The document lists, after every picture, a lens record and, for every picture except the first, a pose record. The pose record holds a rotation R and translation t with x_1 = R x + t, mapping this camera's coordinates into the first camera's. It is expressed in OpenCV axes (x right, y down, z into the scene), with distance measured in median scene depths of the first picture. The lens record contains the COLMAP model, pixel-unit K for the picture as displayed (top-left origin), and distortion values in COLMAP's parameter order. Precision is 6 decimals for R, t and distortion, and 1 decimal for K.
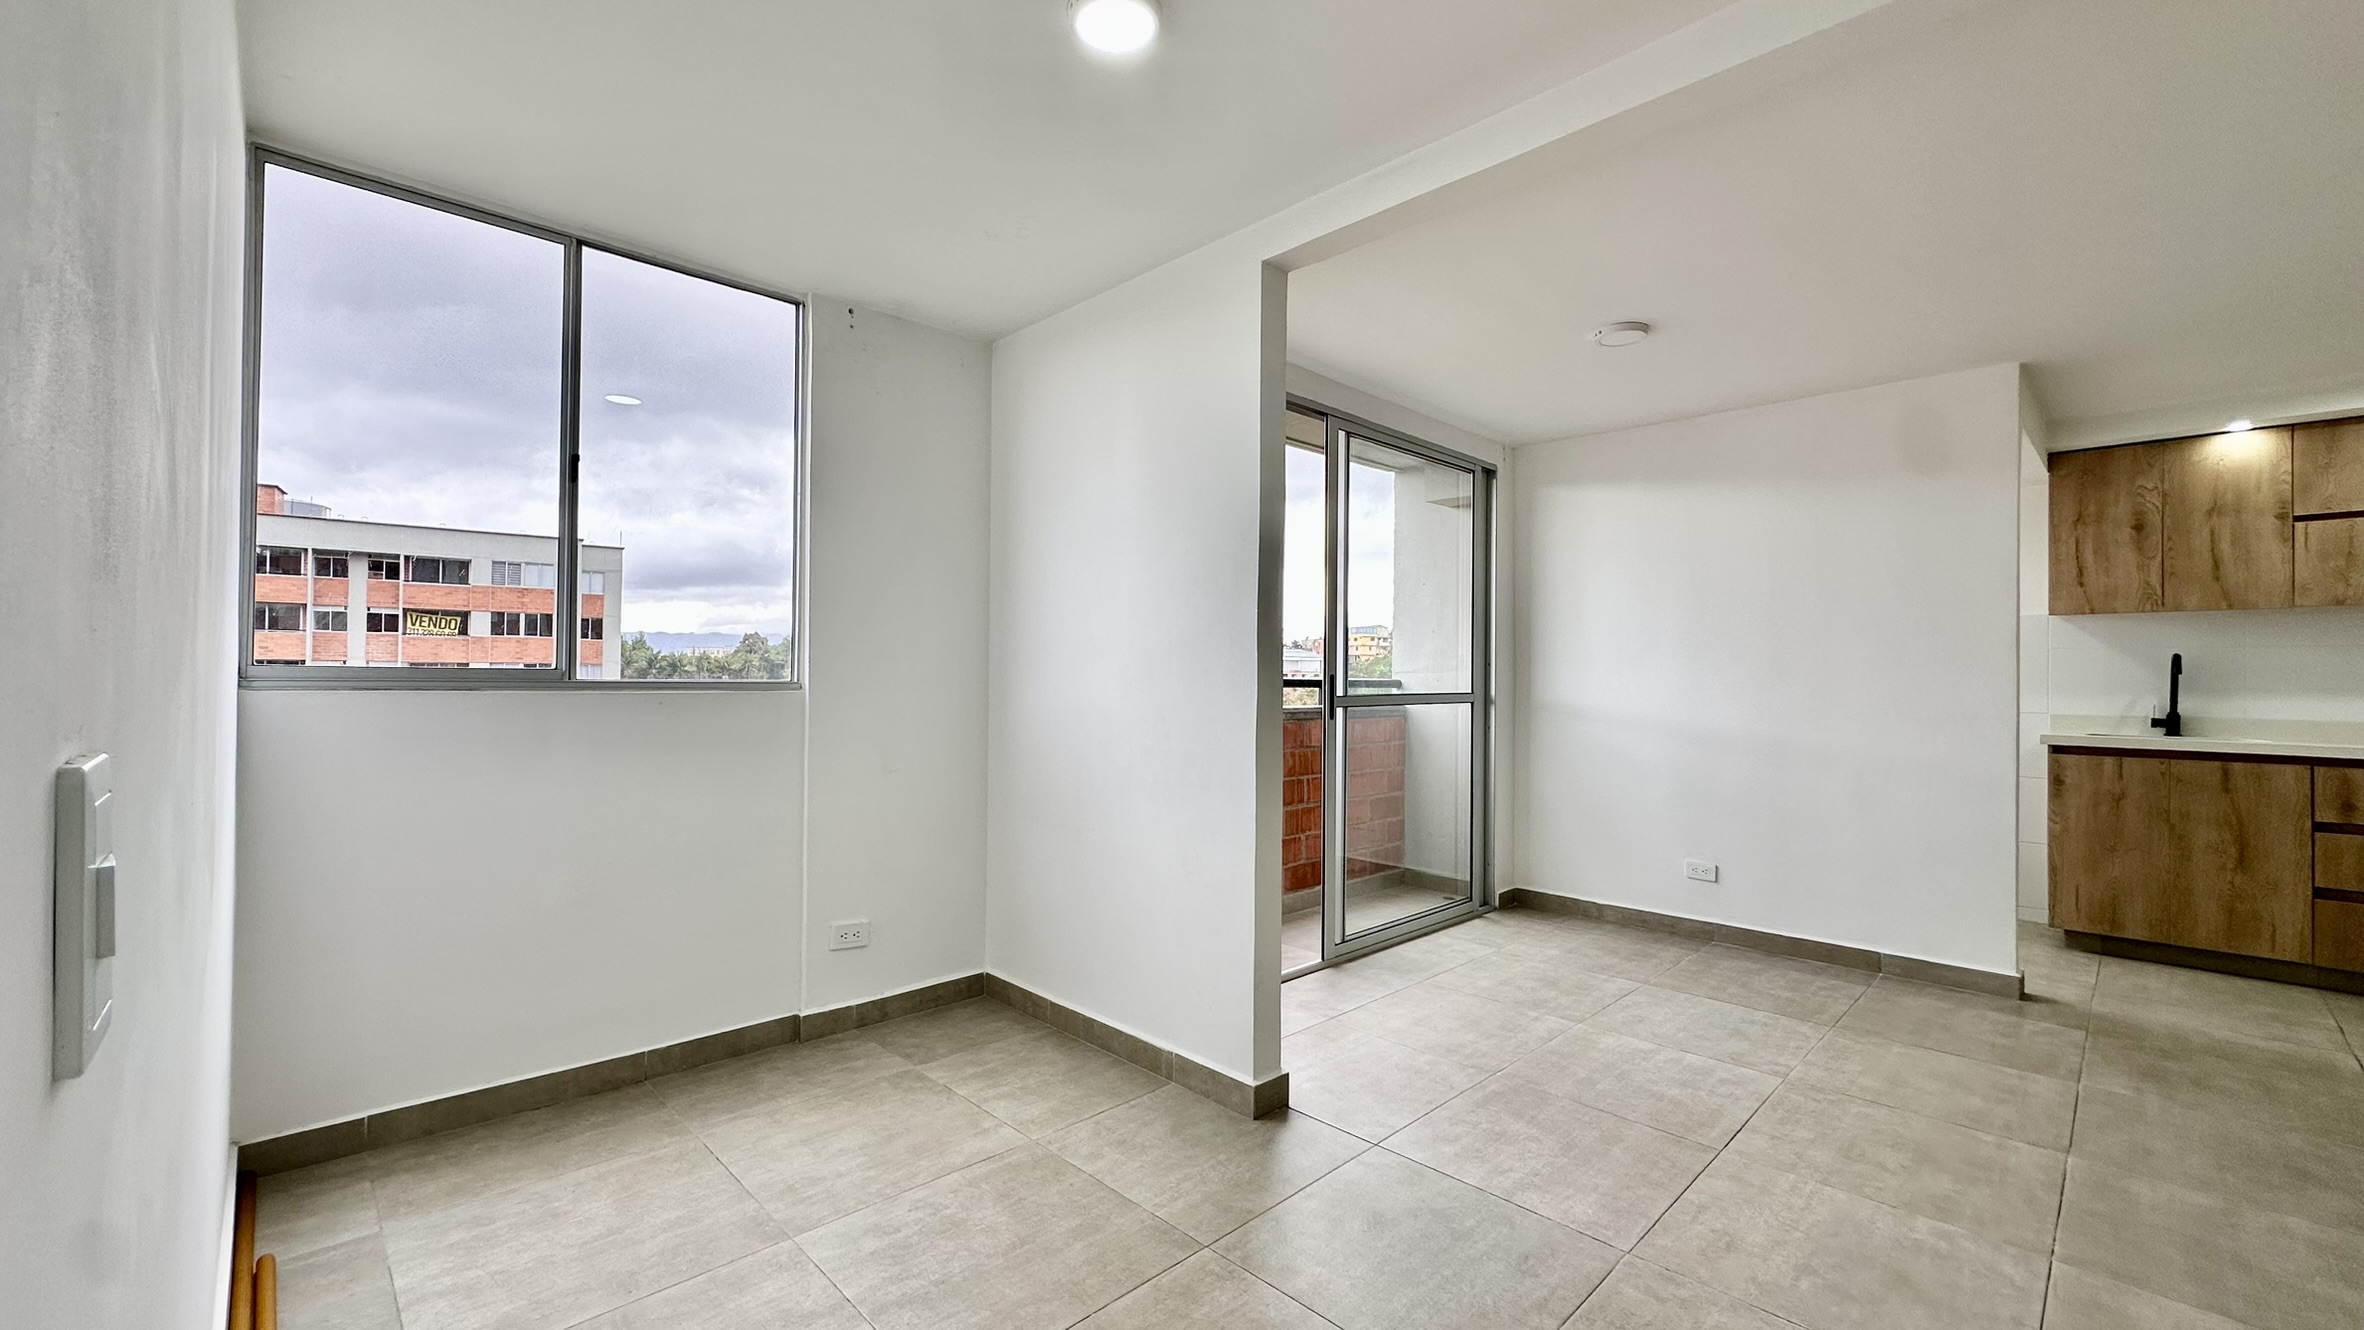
lens RADIAL K [[941.2, 0, 1180.1], [0, 941.2, 667.8], [0, 0, 1]] dist [-0.004072, 0.000786]
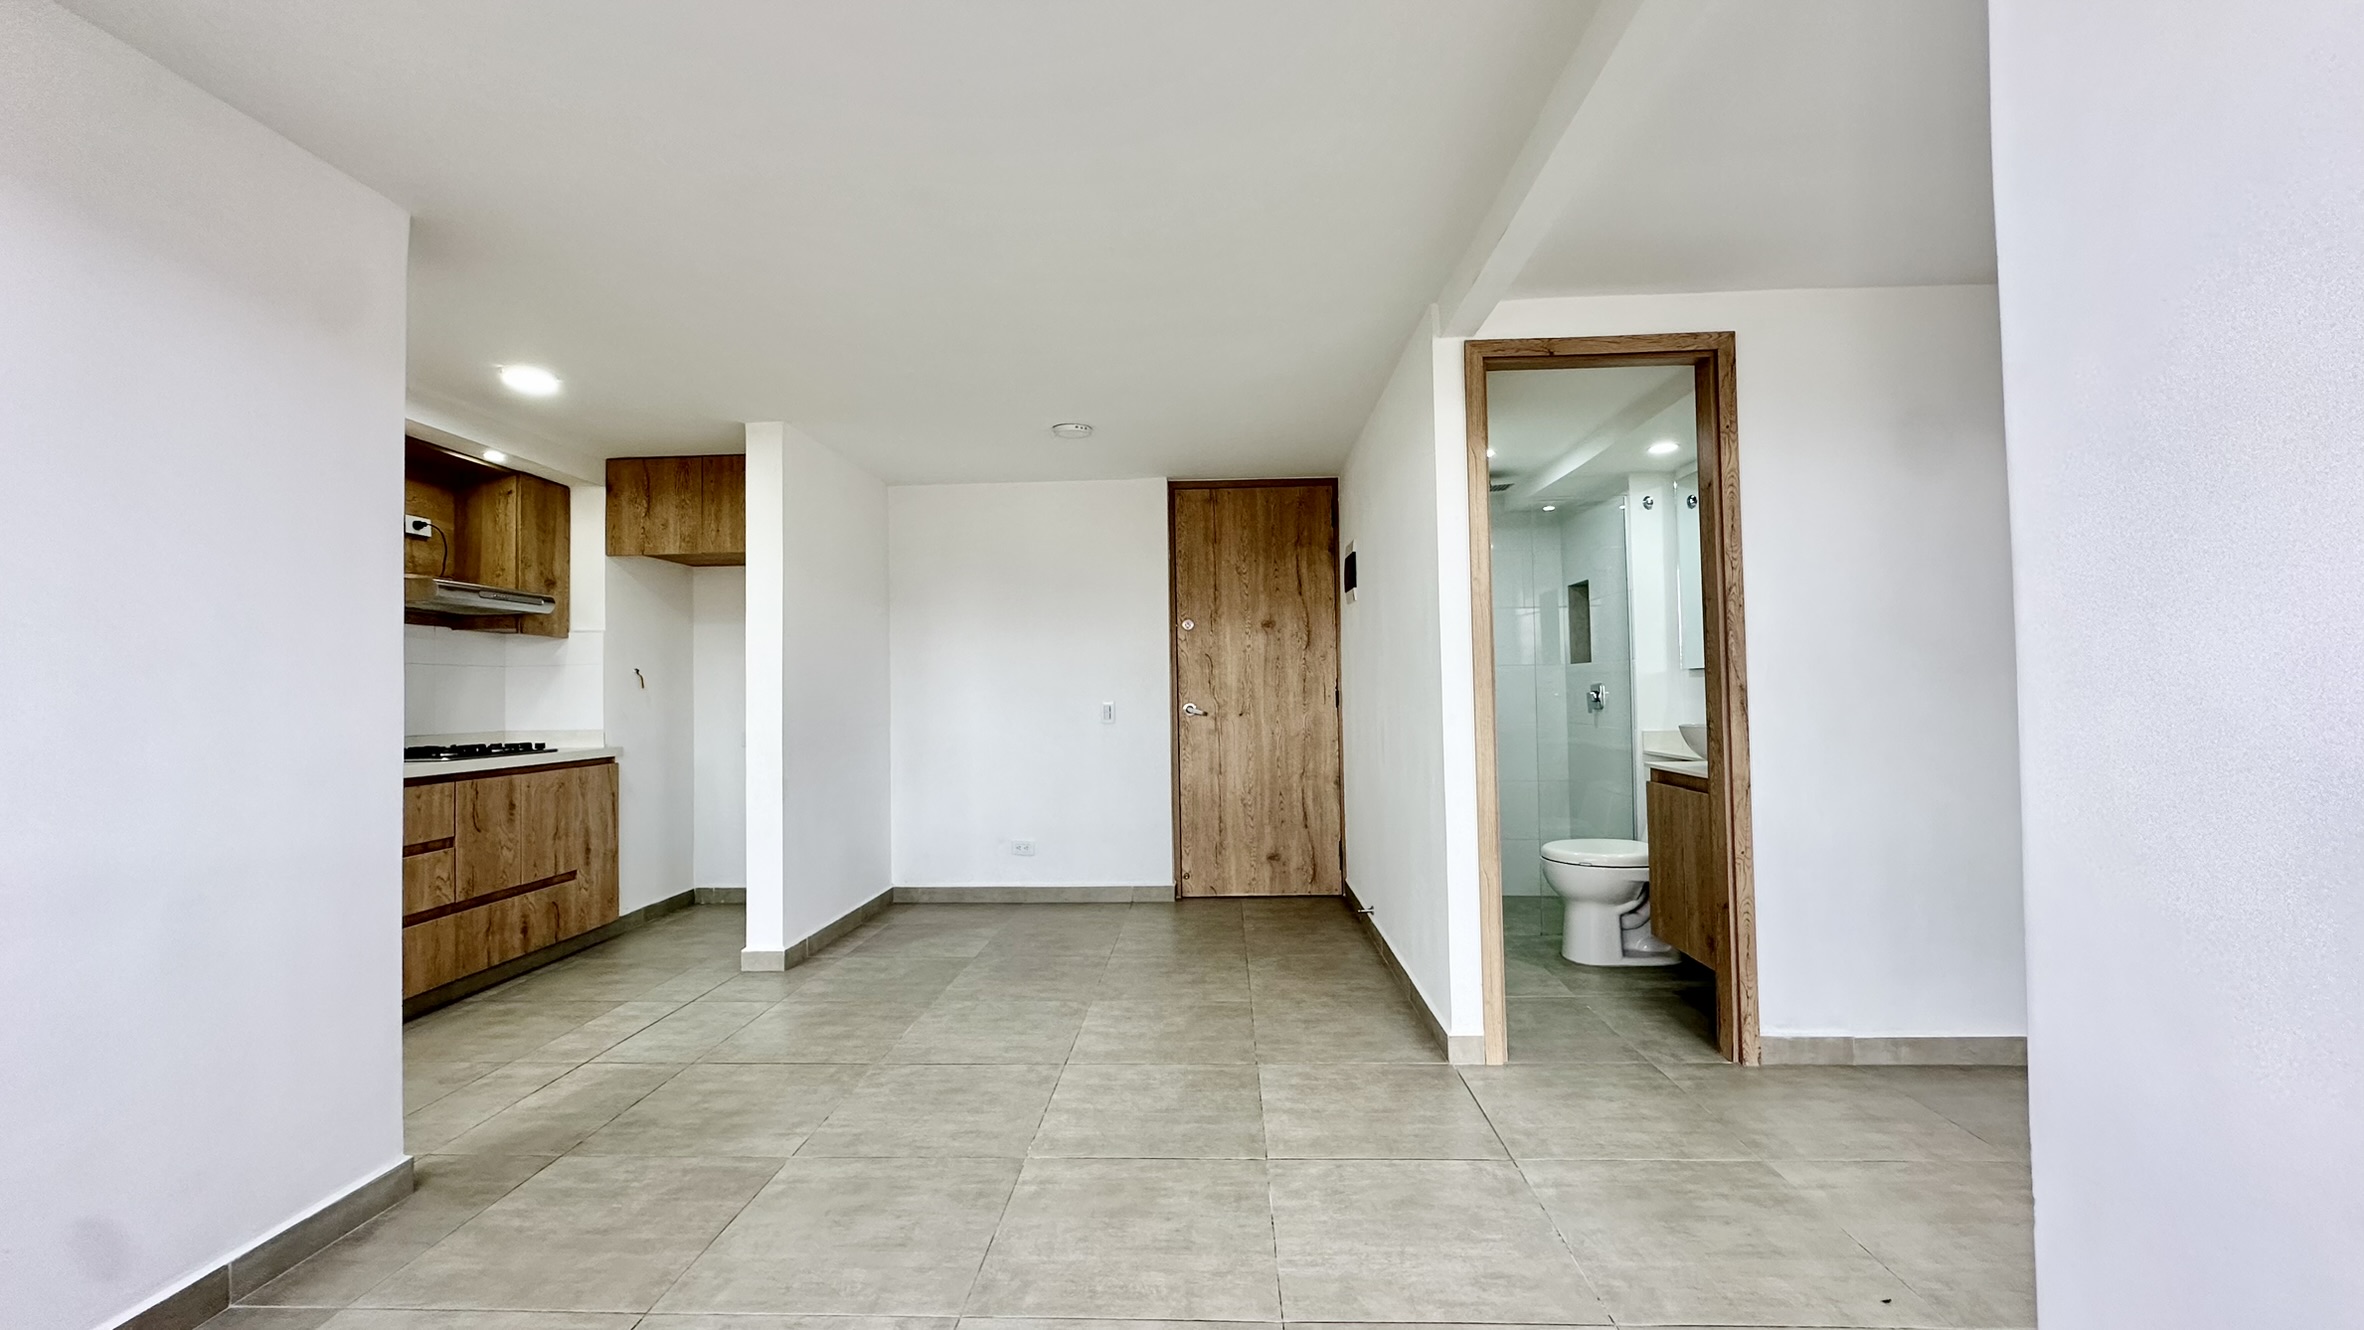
lens RADIAL K [[941.2, 0, 1180.1], [0, 941.2, 667.8], [0, 0, 1]] dist [-0.004072, 0.000786]
pose [[-0.685148, 0.017518, 0.728193, 0.044573], [0.001079, 0.999734, -0.023036, 0.006582], [-0.728403, -0.014998, -0.684985, 0.880153]]
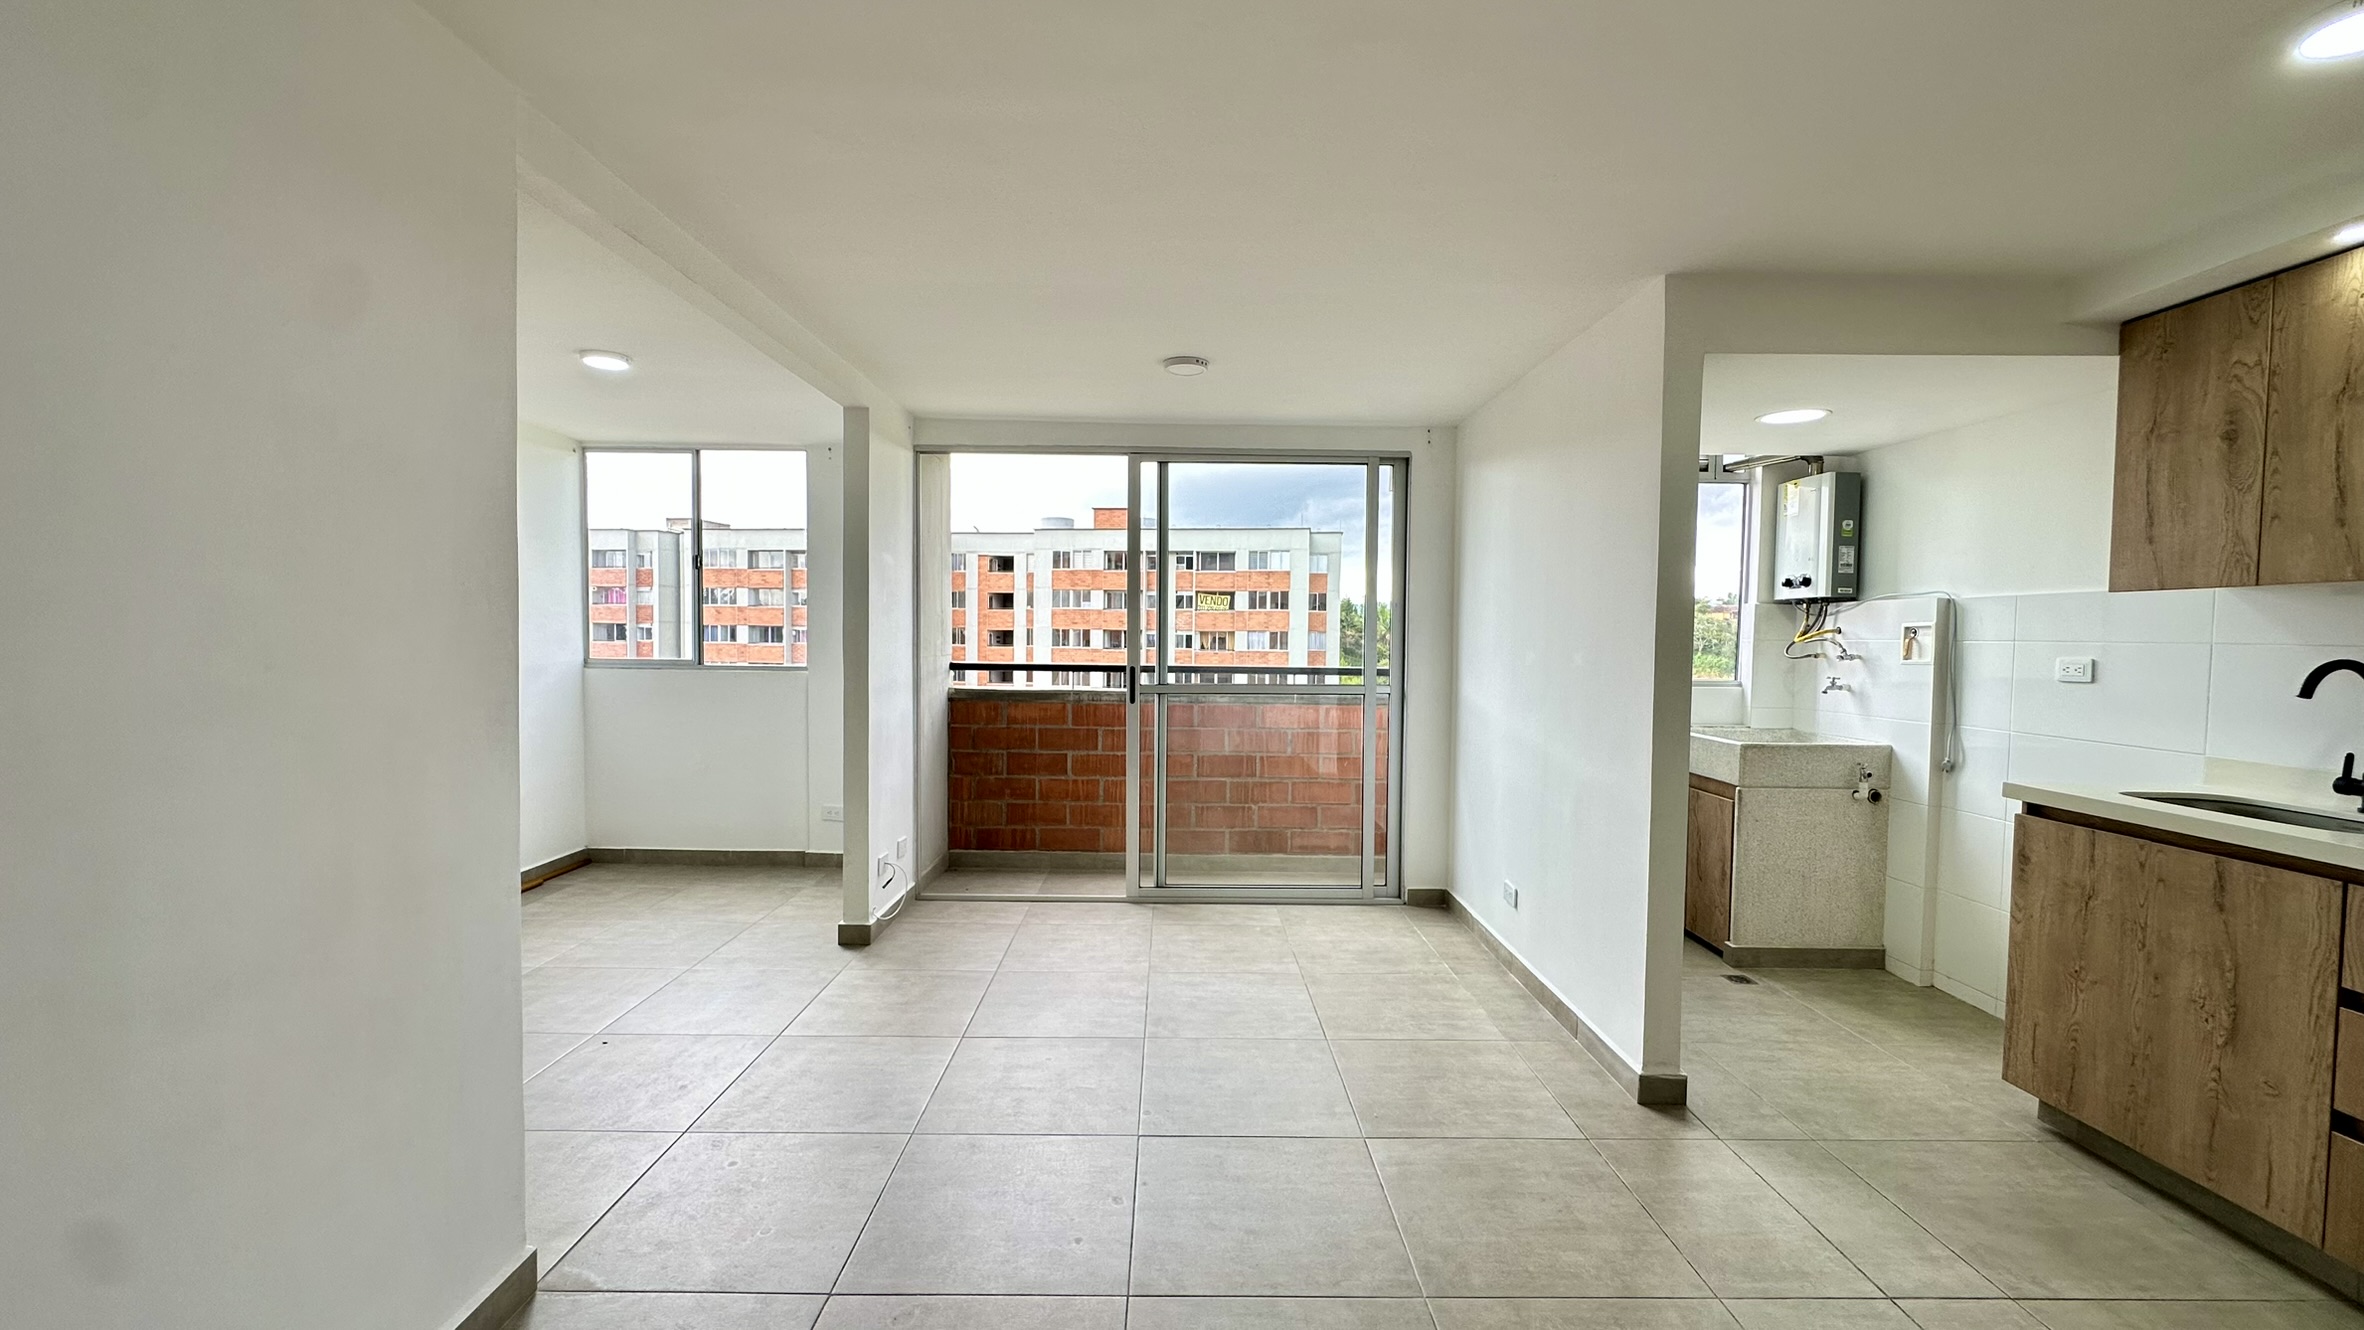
lens RADIAL K [[941.2, 0, 1180.1], [0, 941.2, 667.8], [0, 0, 1]] dist [-0.004072, 0.000786]
pose [[0.721710, 0.023060, -0.691812, 0.955629], [0.003536, 0.999309, 0.036999, -0.033035], [0.692187, -0.029149, 0.721130, 0.147435]]
